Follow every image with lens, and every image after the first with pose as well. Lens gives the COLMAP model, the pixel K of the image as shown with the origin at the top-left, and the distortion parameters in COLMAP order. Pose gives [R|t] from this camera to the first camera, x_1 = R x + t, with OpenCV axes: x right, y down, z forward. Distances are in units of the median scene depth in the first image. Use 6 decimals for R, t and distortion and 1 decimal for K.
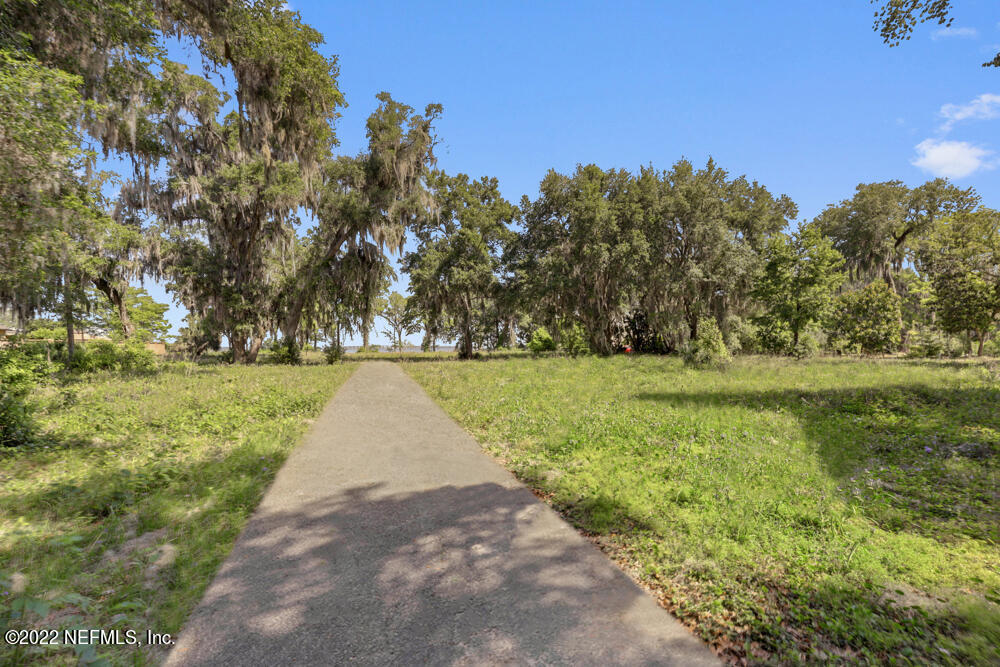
lens RADIAL K [[486.1, 0, 500.0], [0, 486.1, 333.5], [0, 0, 1]] dist [-0.000921, -0.000347]
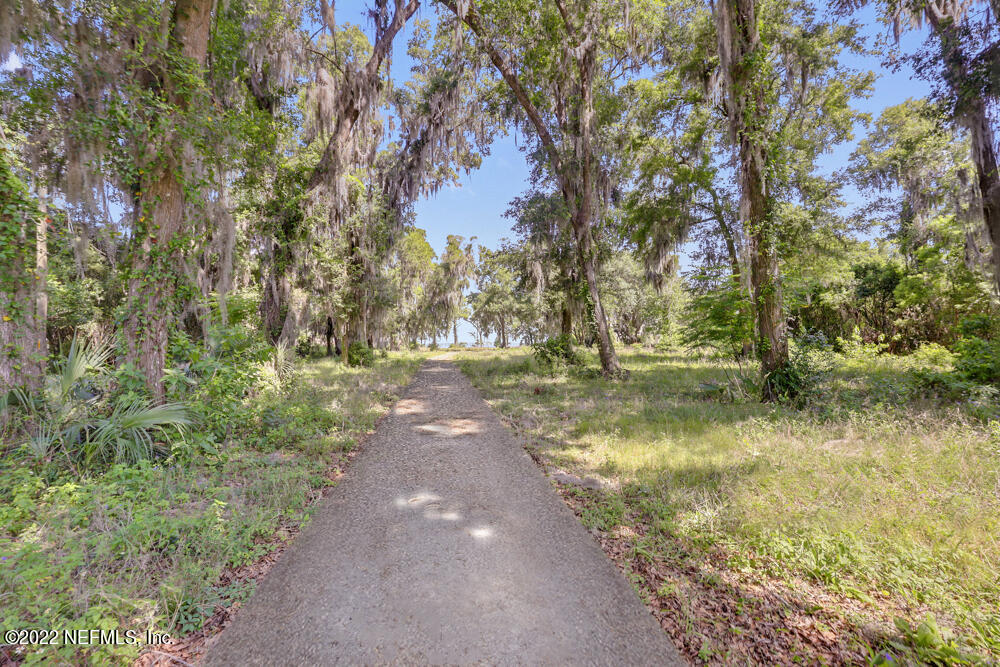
lens RADIAL K [[486.1, 0, 500.0], [0, 486.1, 333.5], [0, 0, 1]] dist [-0.000921, -0.000347]
pose [[0.980427, -0.010421, -0.196605, 0.372799], [0.011657, 0.999919, 0.005128, -0.024407], [0.196535, -0.007319, 0.980469, -1.054682]]
